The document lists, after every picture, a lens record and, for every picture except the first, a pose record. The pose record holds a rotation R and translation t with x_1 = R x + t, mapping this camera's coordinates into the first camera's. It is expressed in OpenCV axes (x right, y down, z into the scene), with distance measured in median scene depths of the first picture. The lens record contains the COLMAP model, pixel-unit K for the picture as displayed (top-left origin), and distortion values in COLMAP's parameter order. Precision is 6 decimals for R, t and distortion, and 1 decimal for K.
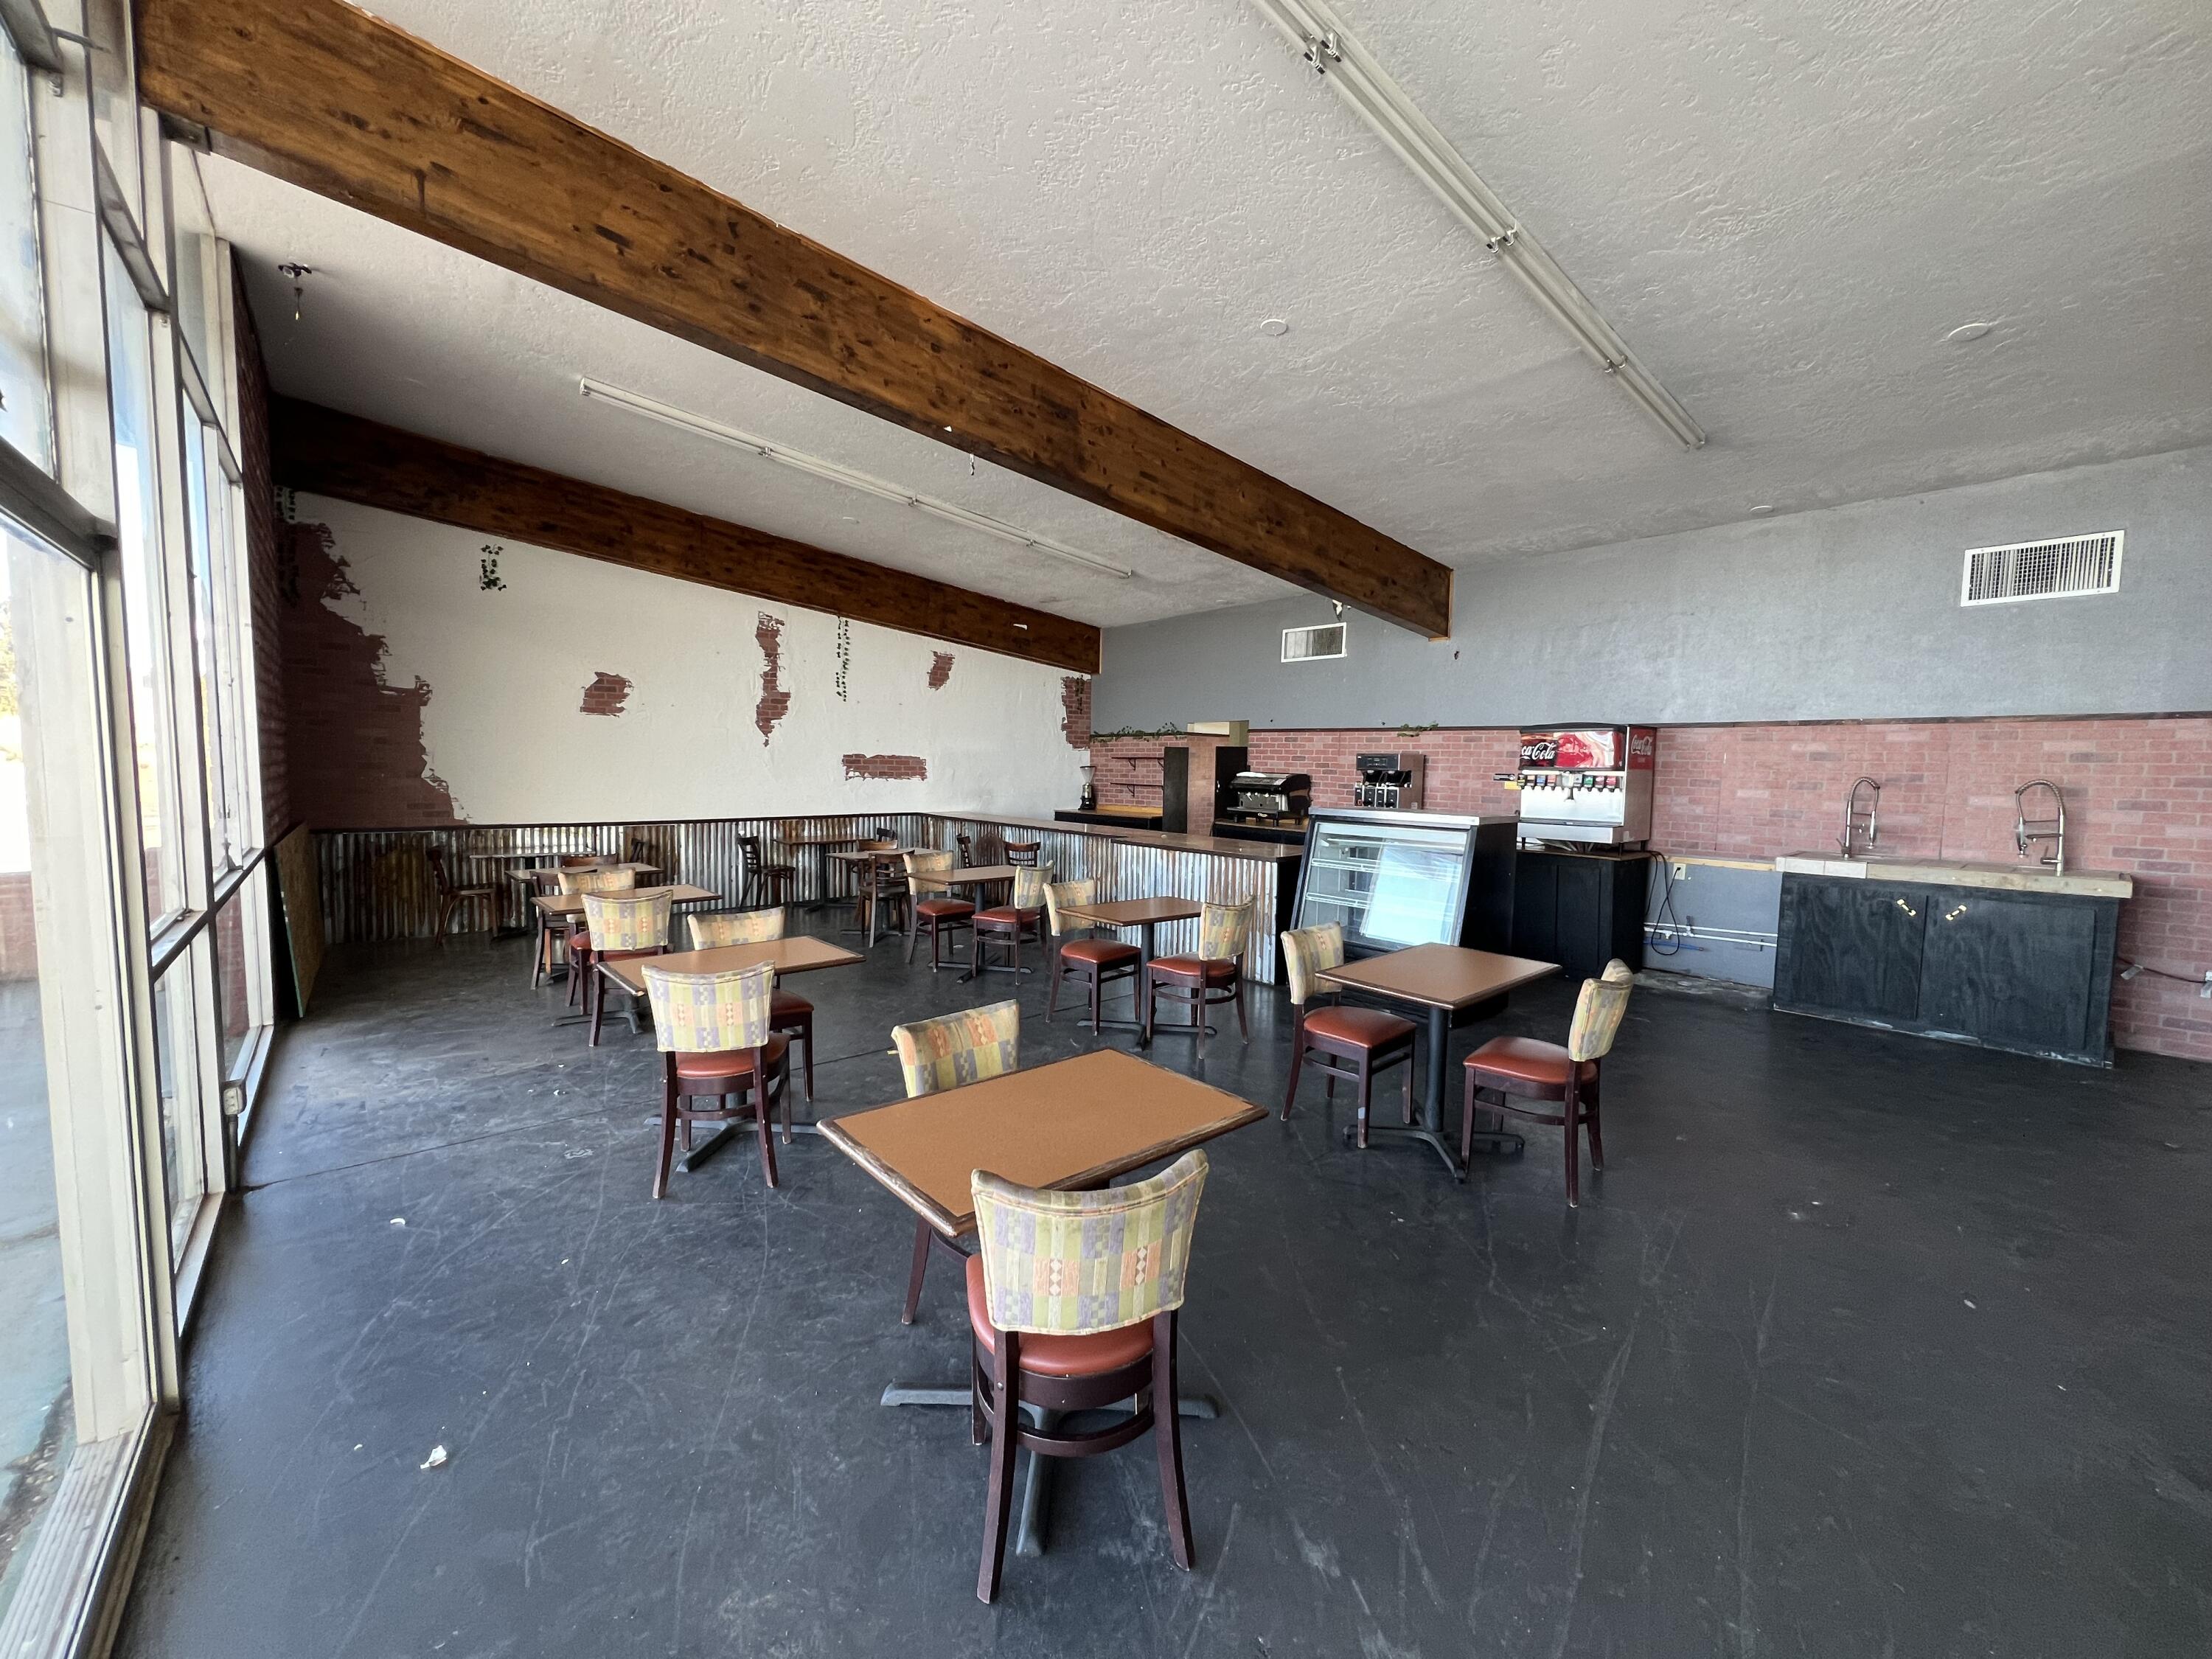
lens RADIAL K [[879.3, 0, 1098.9], [0, 879.3, 832.8], [0, 0, 1]] dist [-0.000034, -0.000257]
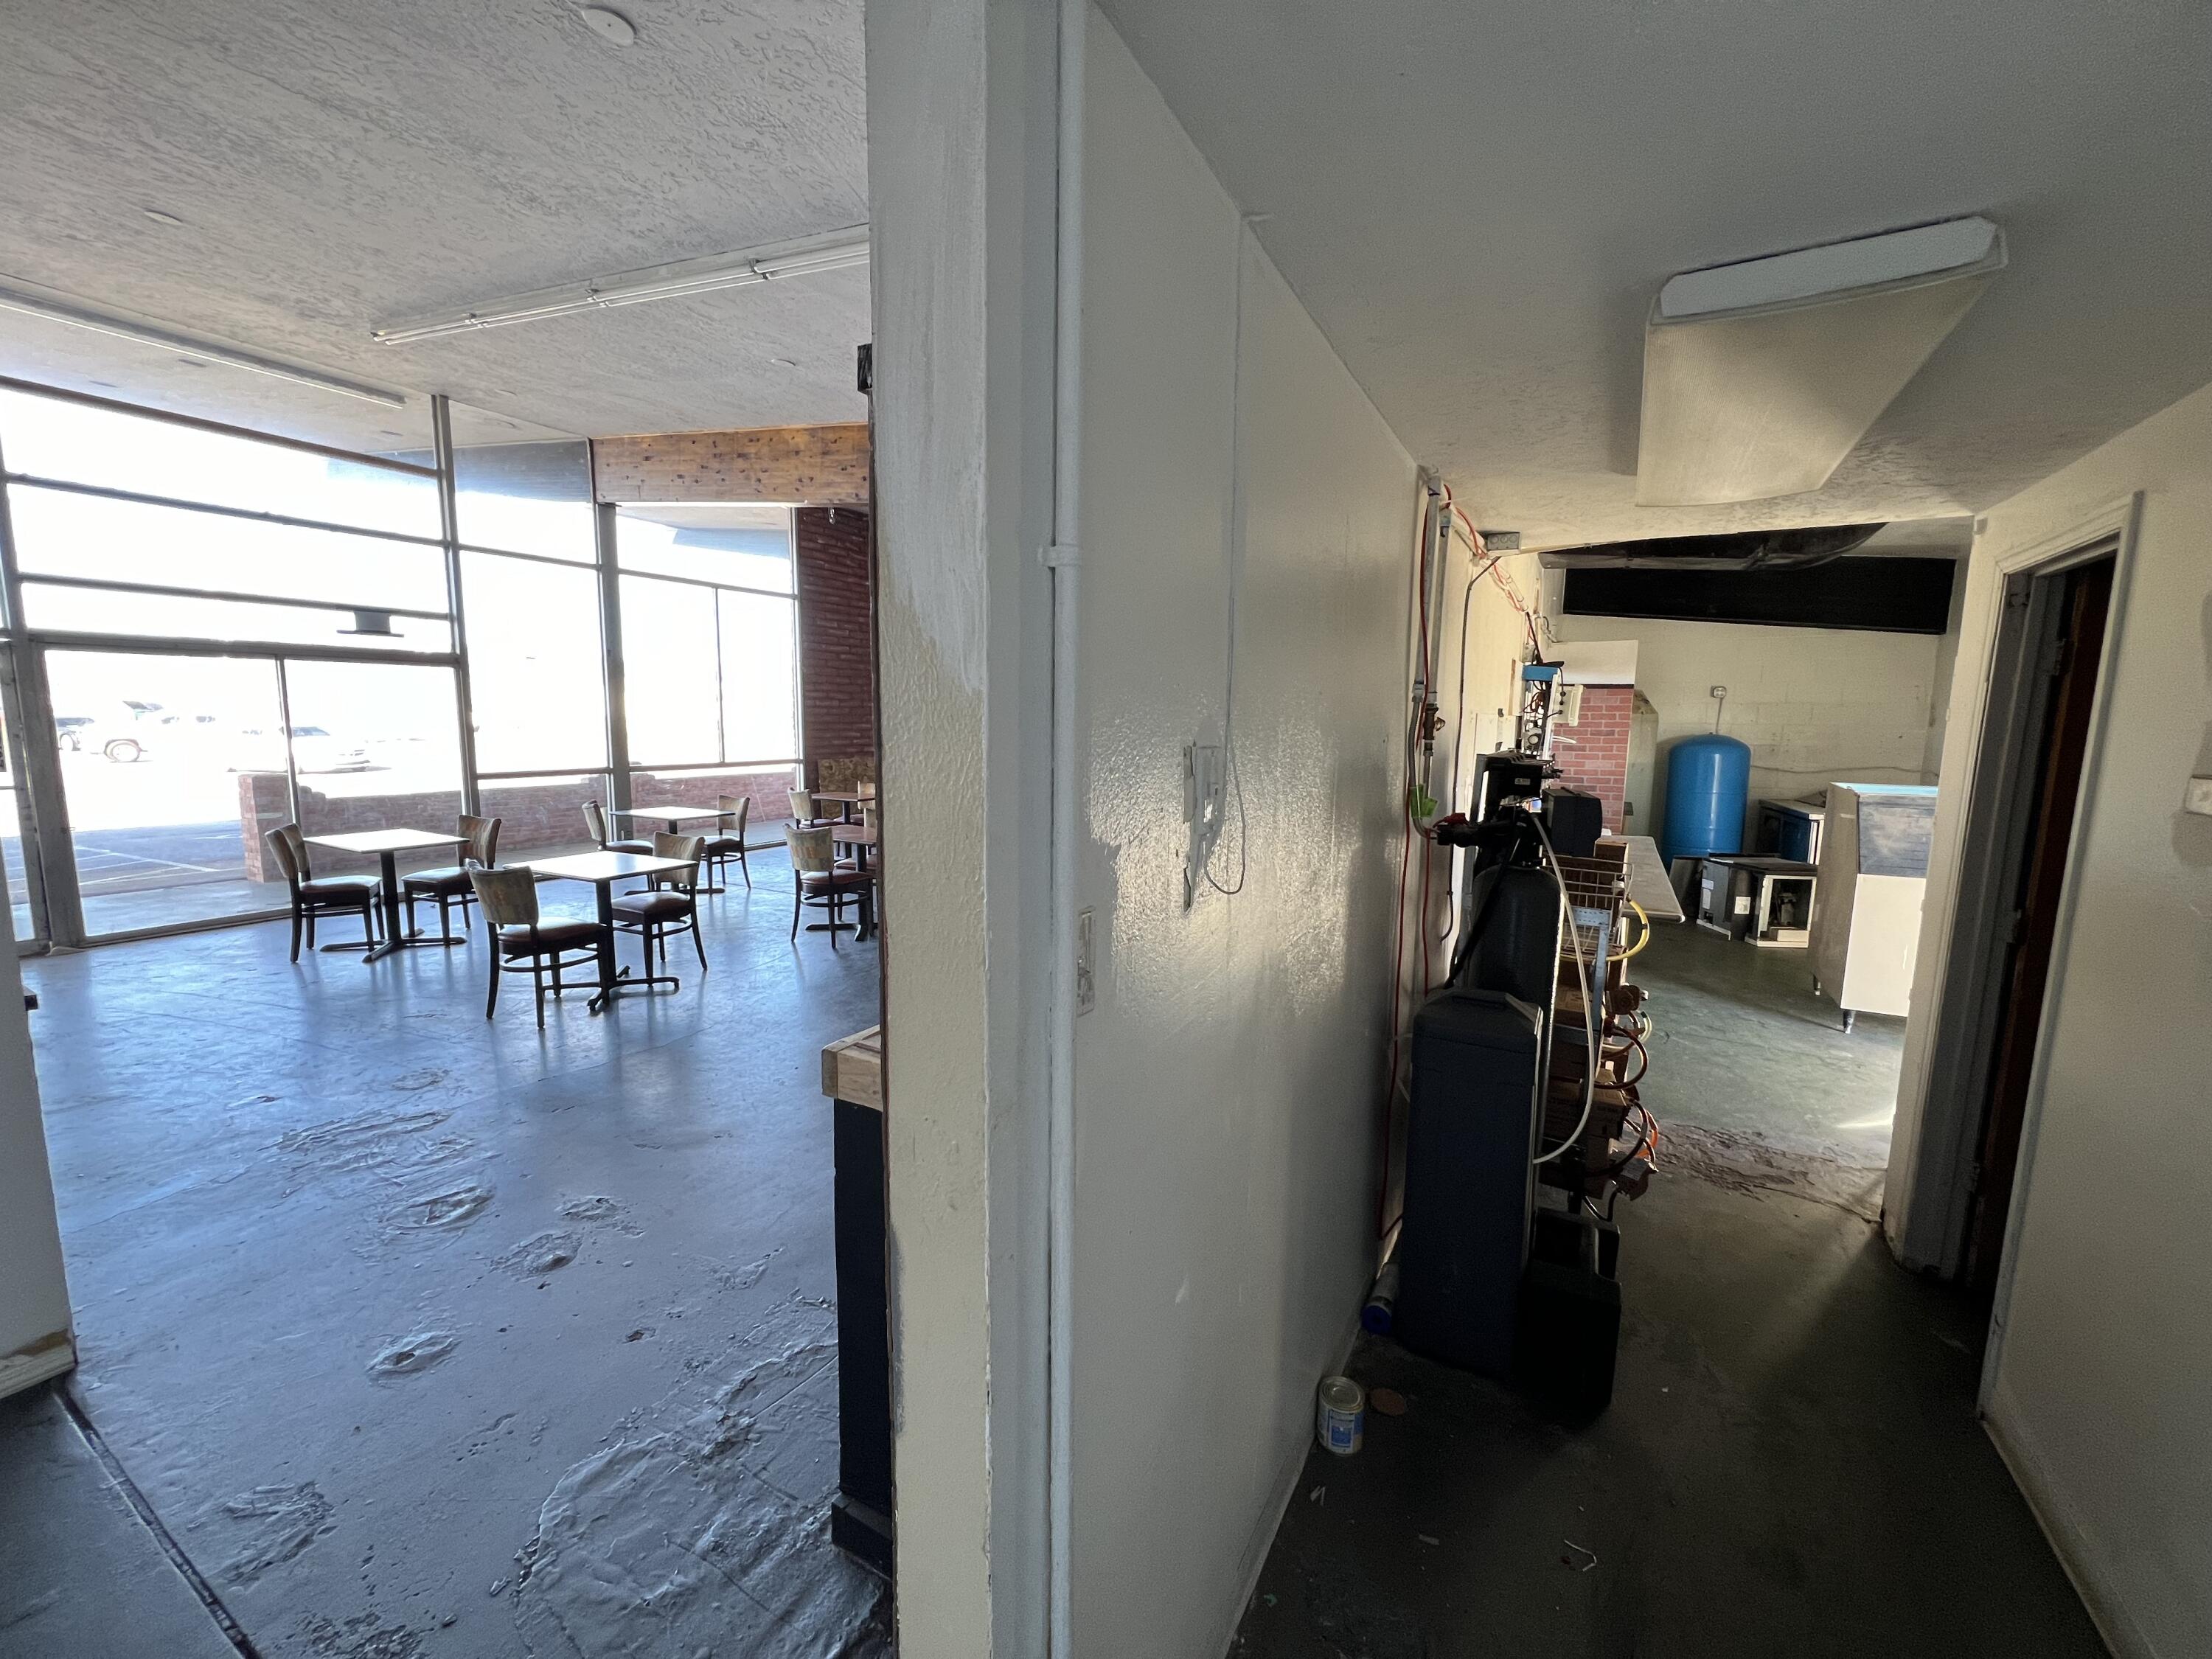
lens RADIAL K [[879.3, 0, 1103.6], [0, 879.3, 829.3], [0, 0, 1]] dist [-0.000034, -0.000257]
pose [[0.350012, 0.109871, -0.930280, 0.860256], [-0.083707, 0.992793, 0.085760, -0.037432], [0.932998, 0.047854, 0.356686, 0.551373]]
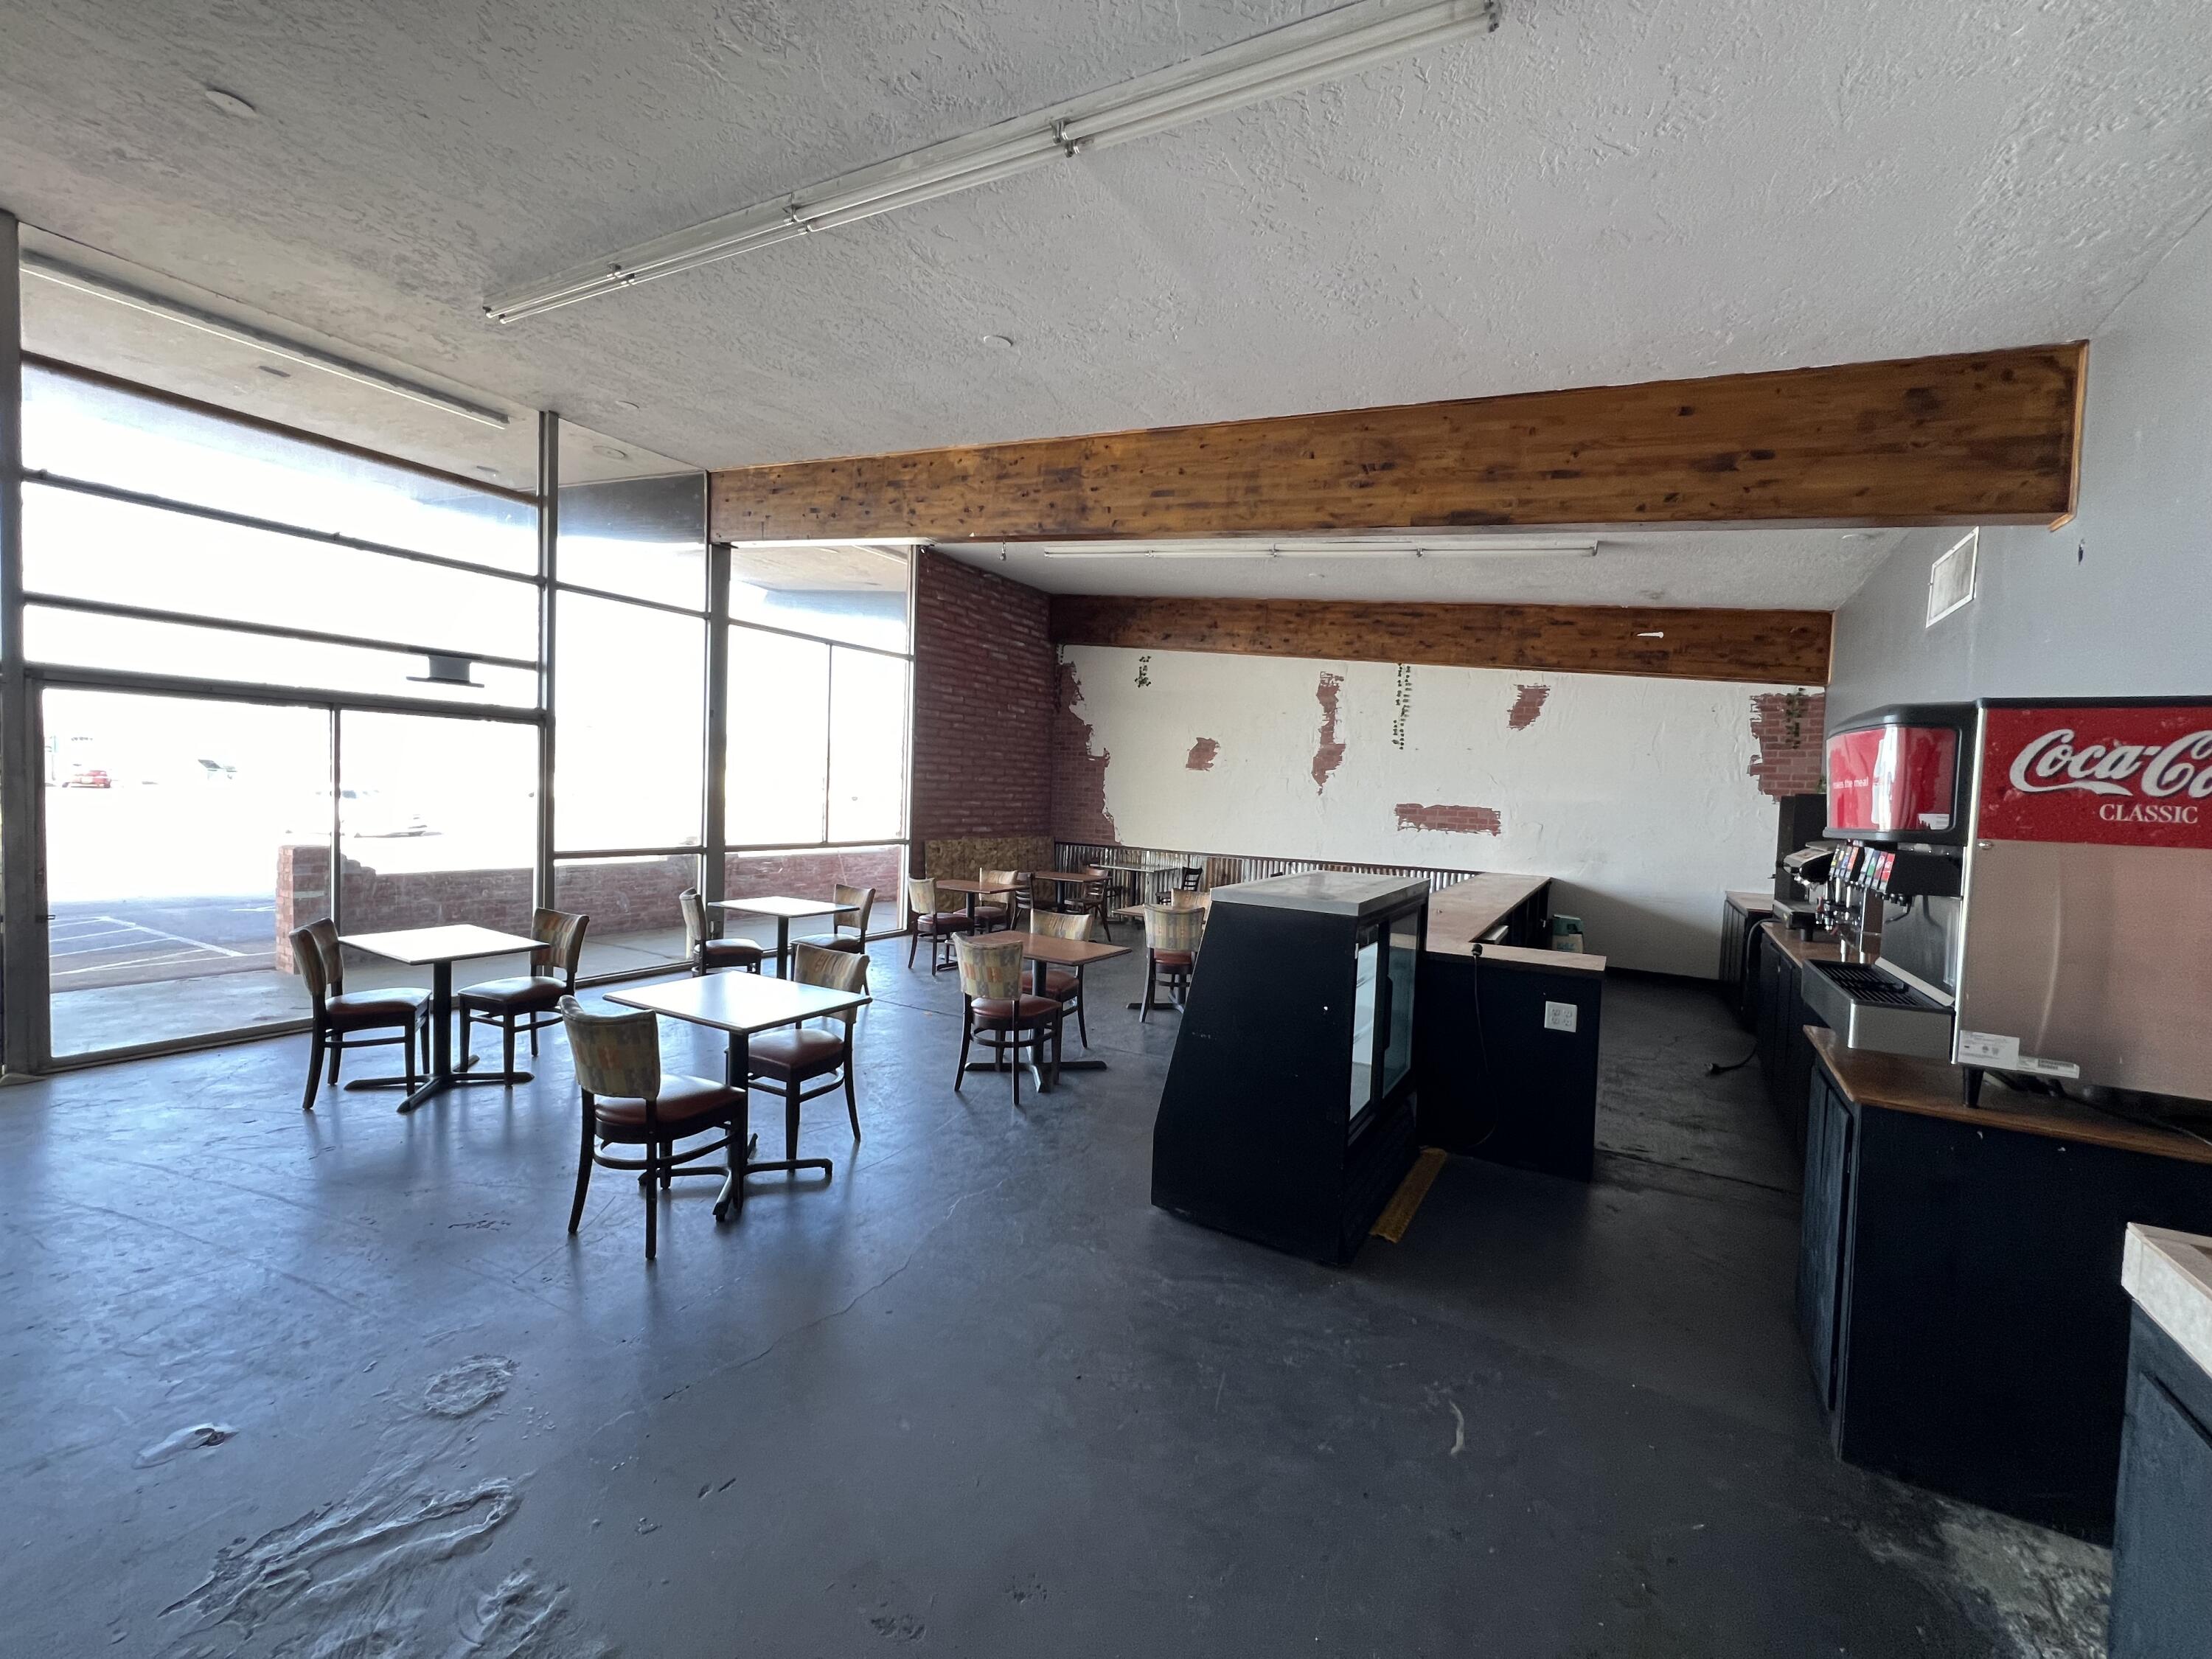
lens RADIAL K [[879.3, 0, 1104.2], [0, 879.3, 830.2], [0, 0, 1]] dist [-0.000034, -0.000257]
pose [[0.314203, 0.035881, -0.948677, 0.634194], [-0.107002, 0.994256, 0.002166, -0.033034], [0.943306, 0.100830, 0.316238, 0.469354]]
